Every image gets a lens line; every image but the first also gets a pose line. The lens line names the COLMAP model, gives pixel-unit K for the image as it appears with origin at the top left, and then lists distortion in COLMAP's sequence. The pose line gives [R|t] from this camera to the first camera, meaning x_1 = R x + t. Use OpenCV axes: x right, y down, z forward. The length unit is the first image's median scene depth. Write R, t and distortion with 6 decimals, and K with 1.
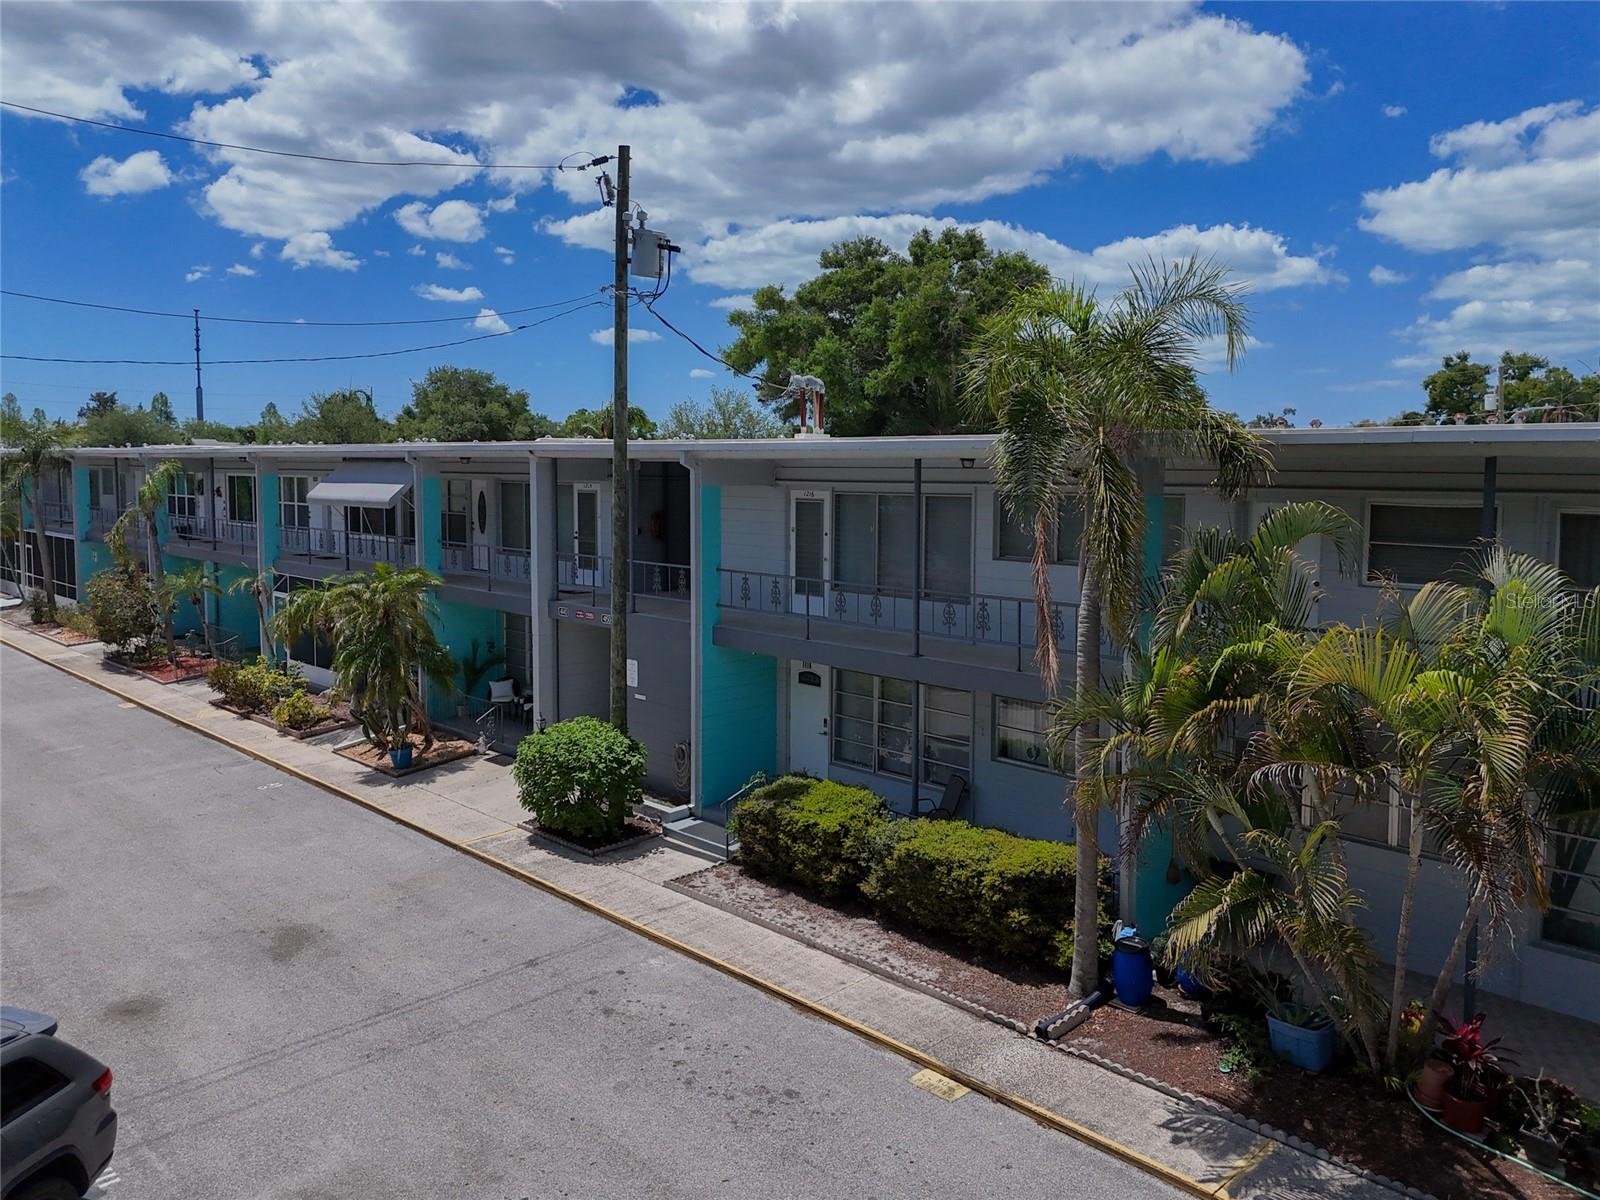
lens RADIAL K [[1191.5, 0, 824.4], [0, 1191.5, 562.5], [0, 0, 1]] dist [0.087602, -0.089208]
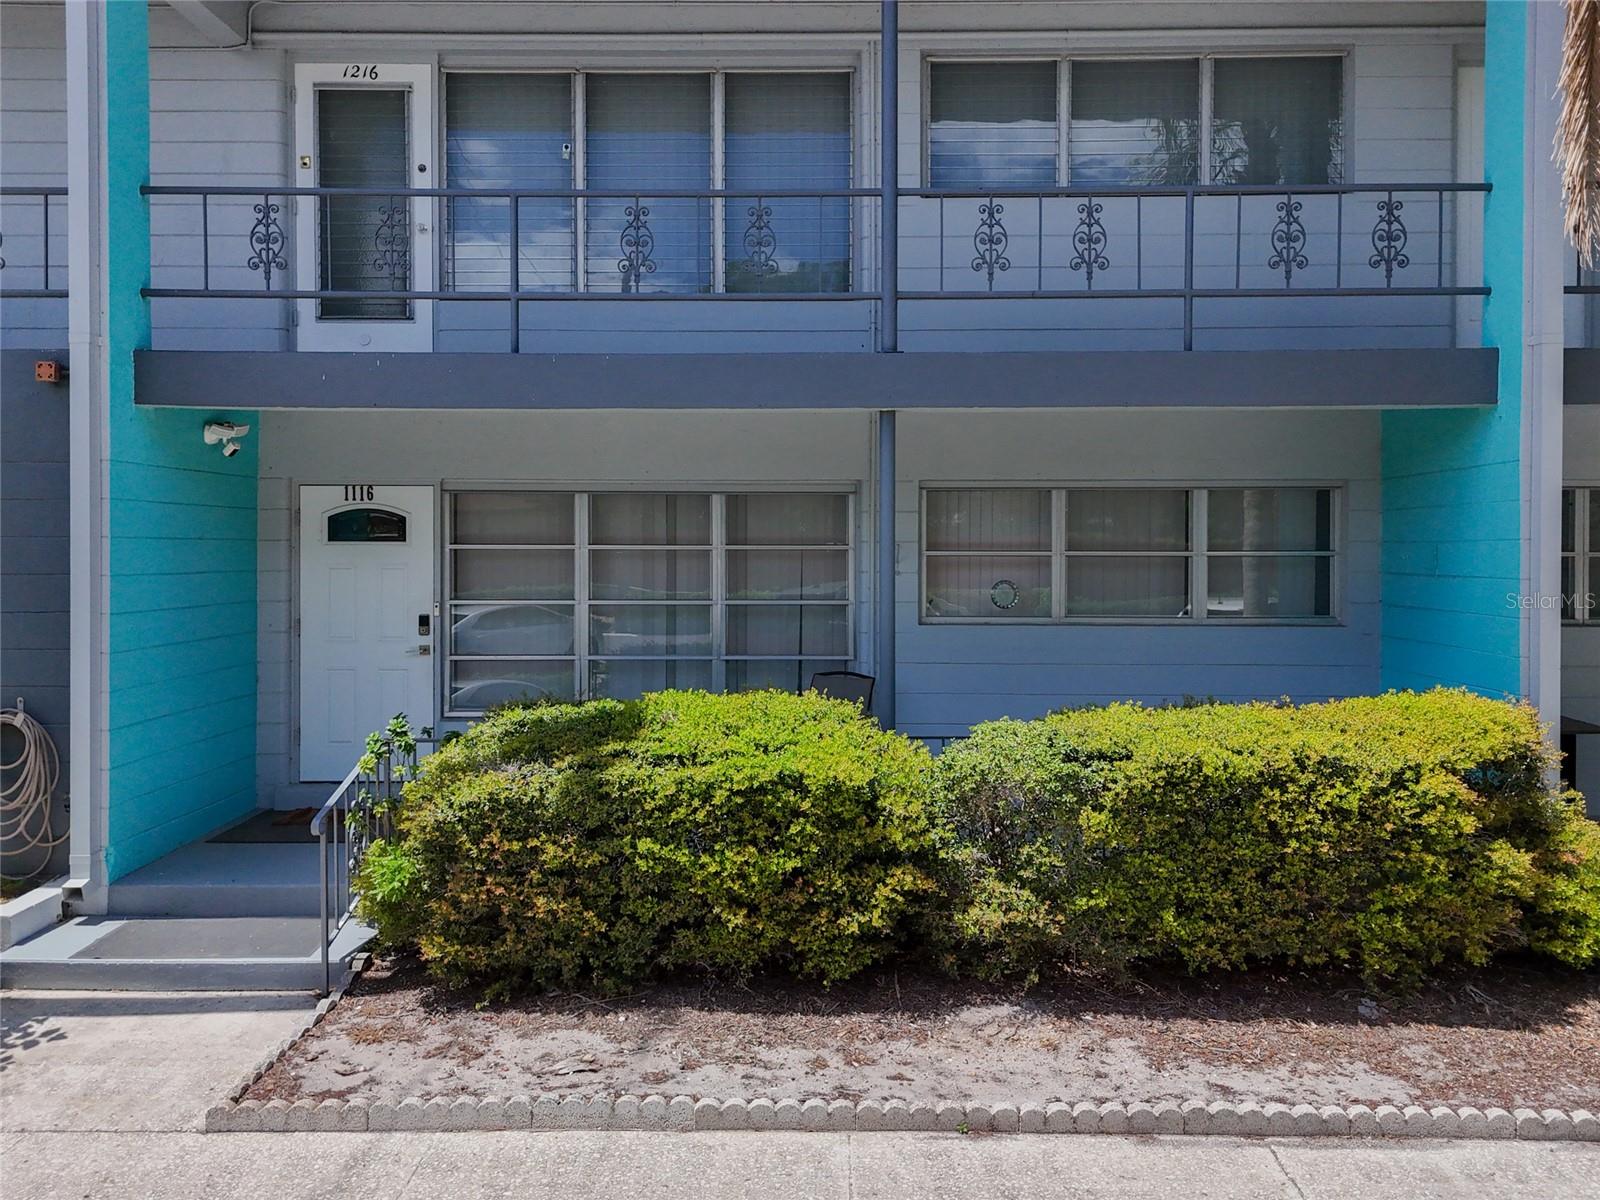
lens RADIAL K [[1200.6, 0, 825.3], [0, 1200.6, 555.0], [0, 0, 1]] dist [0.077535, -0.069260]
pose [[0.717716, -0.011517, 0.696241, -0.245557], [0.059912, 0.997177, -0.045265, 0.174855], [-0.693754, 0.074200, 0.716380, 0.755876]]
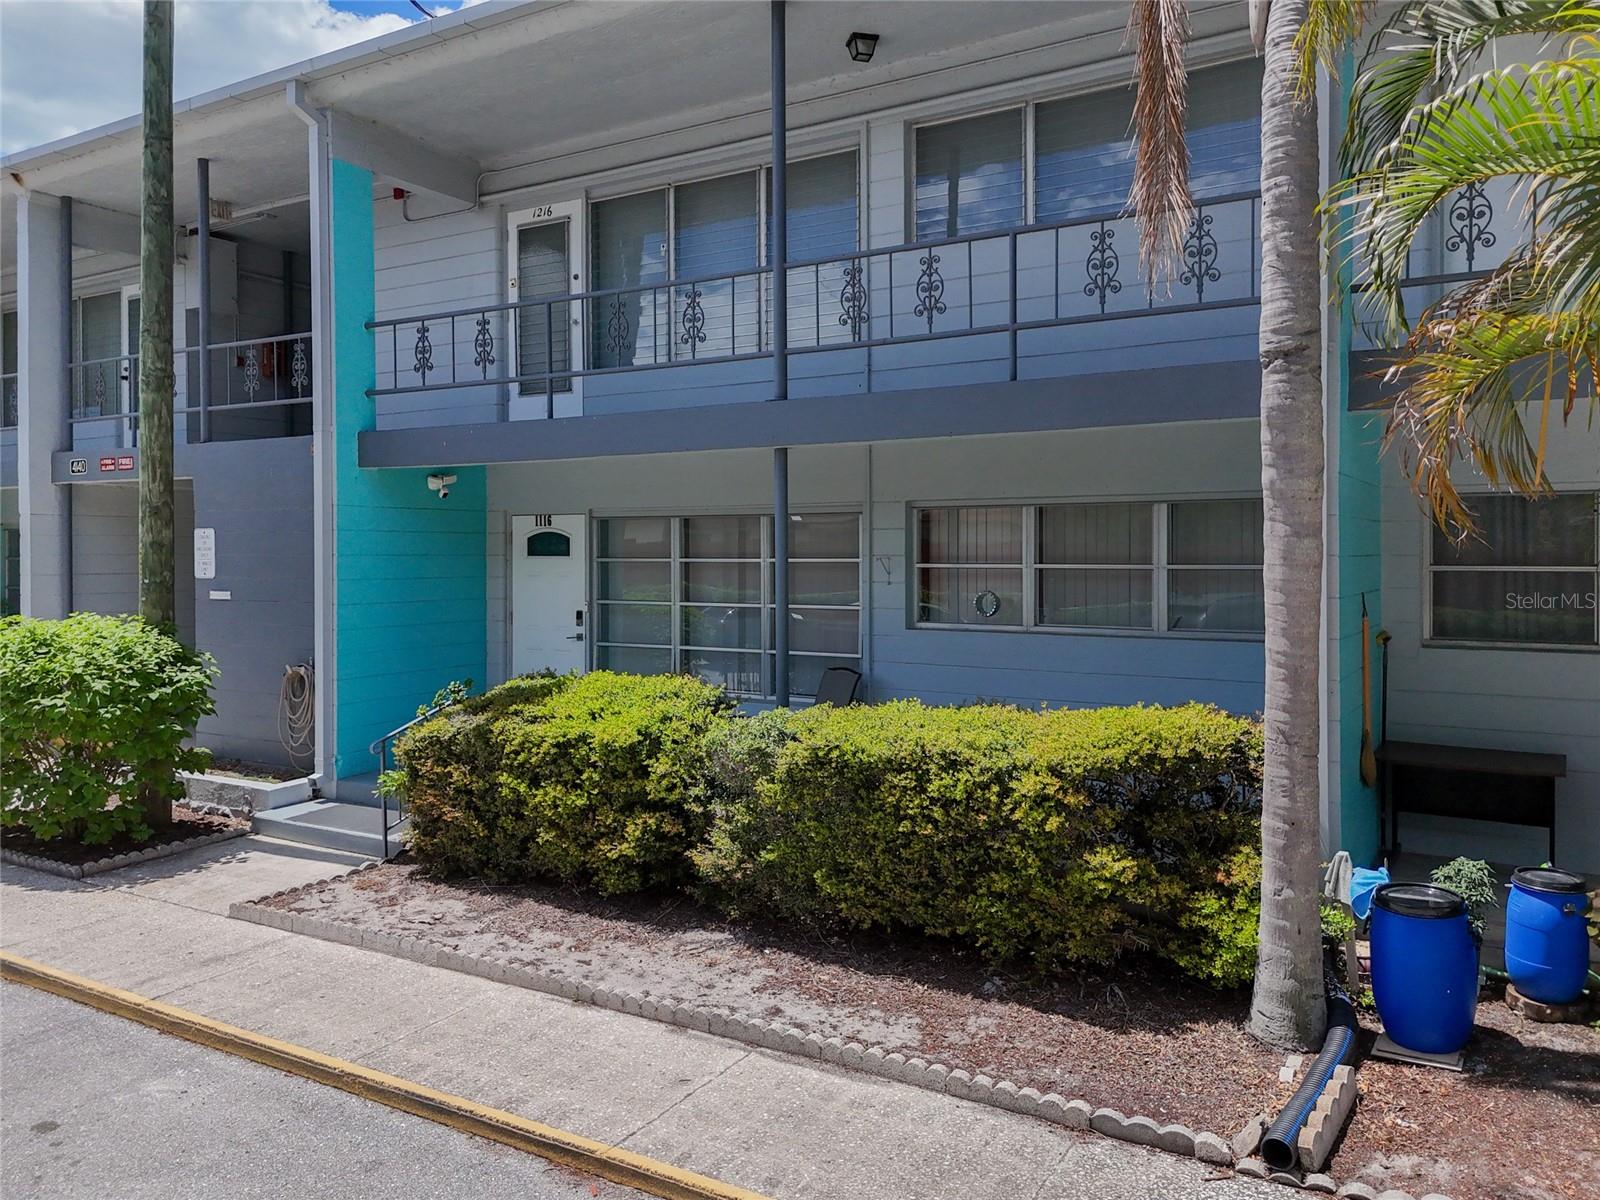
lens RADIAL K [[1191.5, 0, 824.4], [0, 1191.5, 562.5], [0, 0, 1]] dist [0.087602, -0.089208]
pose [[0.970552, -0.010600, 0.240660, -0.028073], [0.027736, 0.997305, -0.067929, 0.190035], [-0.239291, 0.072603, 0.968230, 0.541162]]
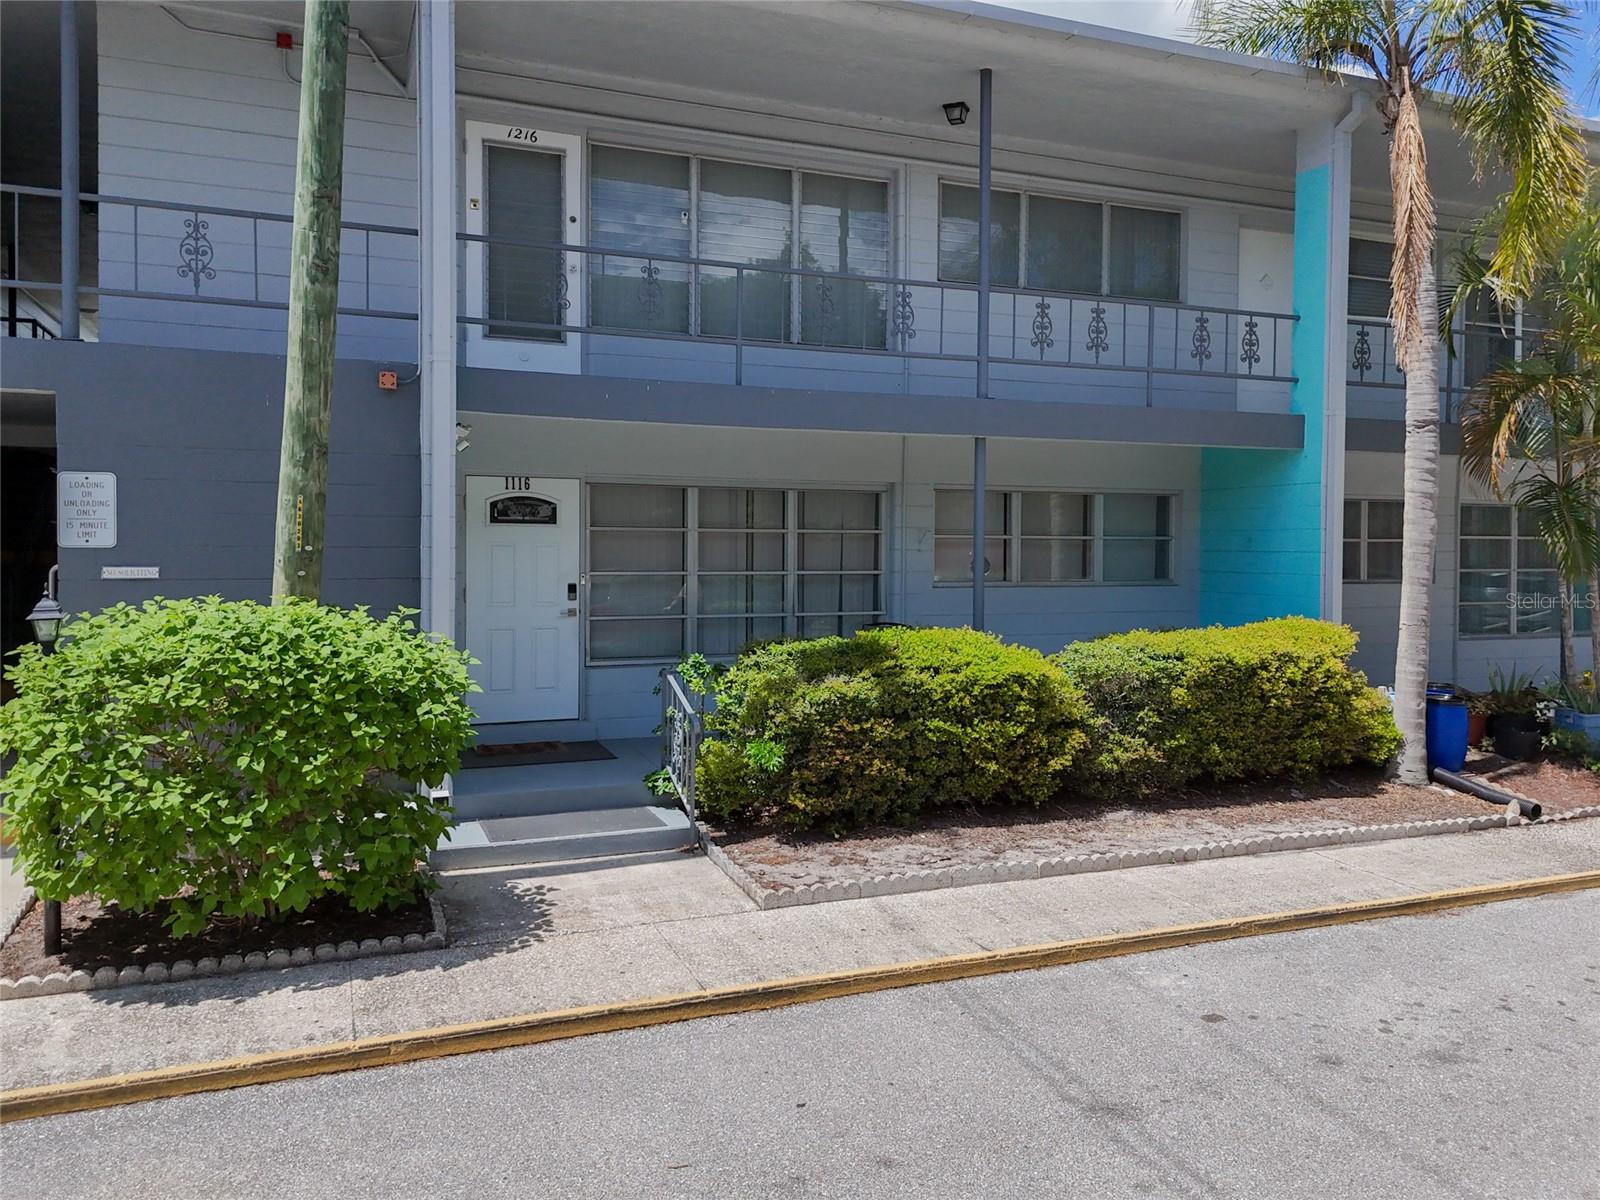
lens RADIAL K [[1191.5, 0, 824.4], [0, 1191.5, 562.5], [0, 0, 1]] dist [0.087602, -0.089208]
pose [[0.388764, -0.020165, 0.921117, -0.548193], [0.070097, 0.997510, -0.007748, 0.169413], [-0.918667, 0.067580, 0.389209, 0.884878]]
